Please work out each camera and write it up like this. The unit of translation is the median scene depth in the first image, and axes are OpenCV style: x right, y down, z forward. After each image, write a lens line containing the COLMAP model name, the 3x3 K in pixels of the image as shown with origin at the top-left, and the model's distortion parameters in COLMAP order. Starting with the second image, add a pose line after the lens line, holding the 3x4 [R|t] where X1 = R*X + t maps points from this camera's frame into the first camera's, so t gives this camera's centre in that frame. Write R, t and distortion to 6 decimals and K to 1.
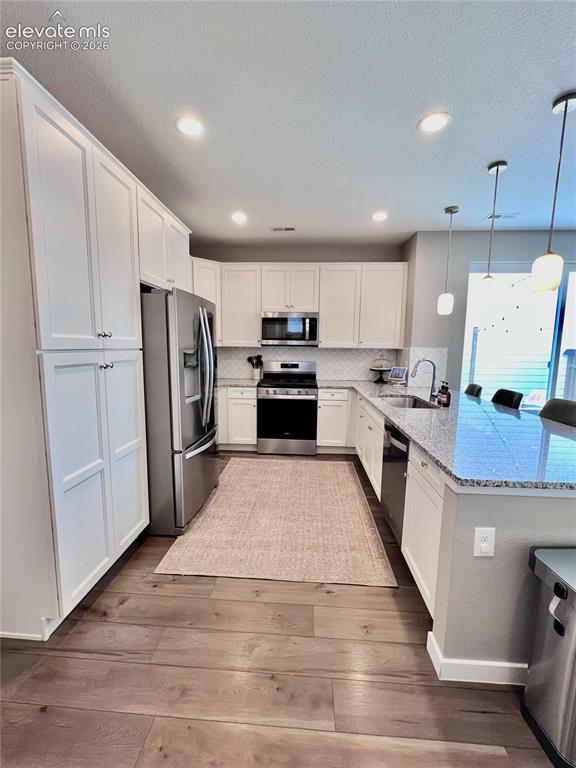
lens RADIAL K [[325.1, 0, 286.1], [0, 325.1, 387.4], [0, 0, 1]] dist [0.002383, 0.000069]
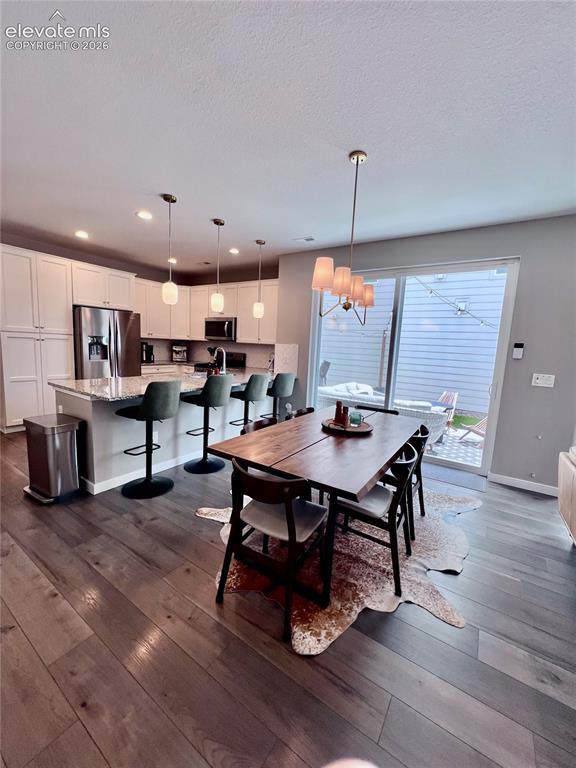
lens RADIAL K [[308.1, 0, 288.4], [0, 308.1, 386.7], [0, 0, 1]] dist [0.000848, 0.000103]
pose [[0.869643, 0.101281, -0.483180, 1.002604], [-0.106015, 0.994209, 0.017590, 0.022586], [0.482163, 0.035927, 0.875344, -0.063191]]
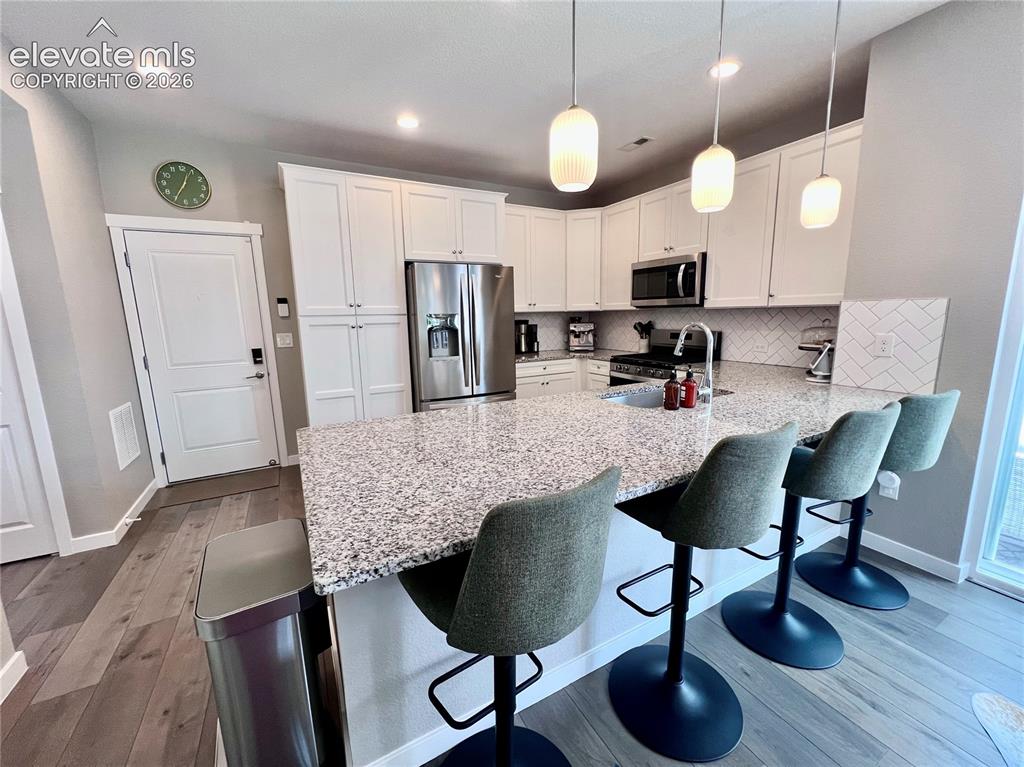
lens RADIAL K [[410.8, 0, 512.1], [0, 410.8, 388.1], [0, 0, 1]] dist [0.000848, 0.000103]
pose [[0.541121, 0.129855, -0.830858, 0.608220], [-0.085989, 0.991371, 0.098939, -0.013926], [0.836537, 0.017907, 0.547618, 0.251455]]
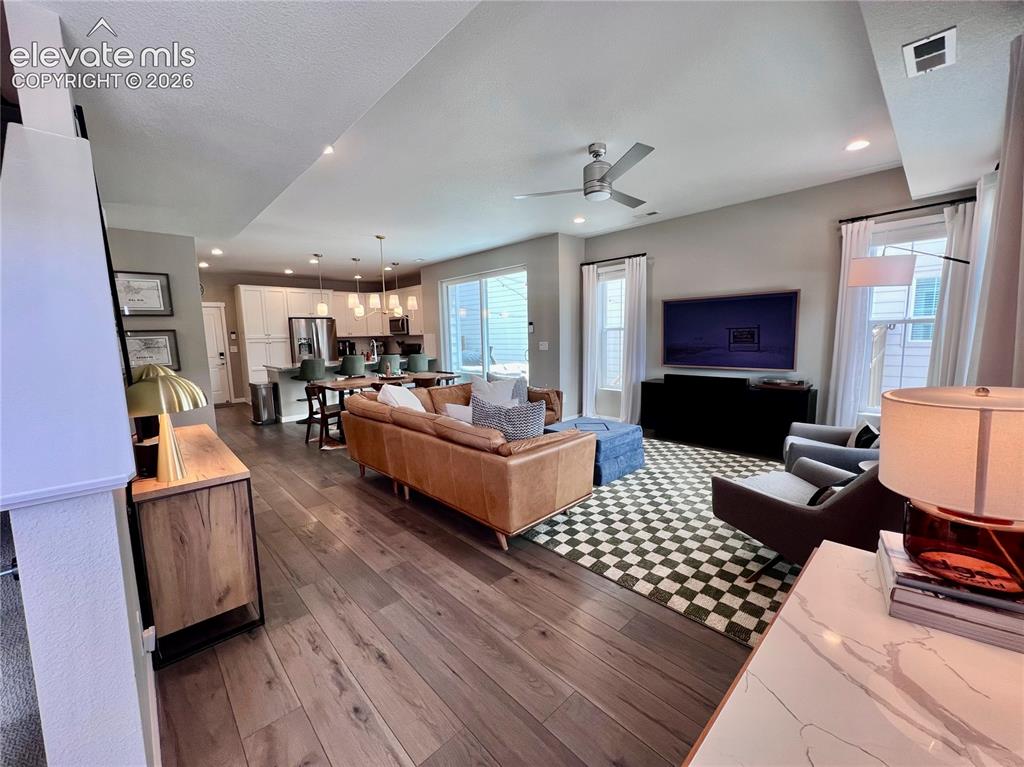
lens RADIAL K [[410.8, 0, 508.2], [0, 410.8, 389.2], [0, 0, 1]] dist [0.000848, 0.000103]
pose [[0.731077, 0.064300, -0.679259, 2.093159], [-0.059505, 0.997765, 0.030406, 0.071907], [0.679696, 0.018190, 0.733269, -0.267729]]
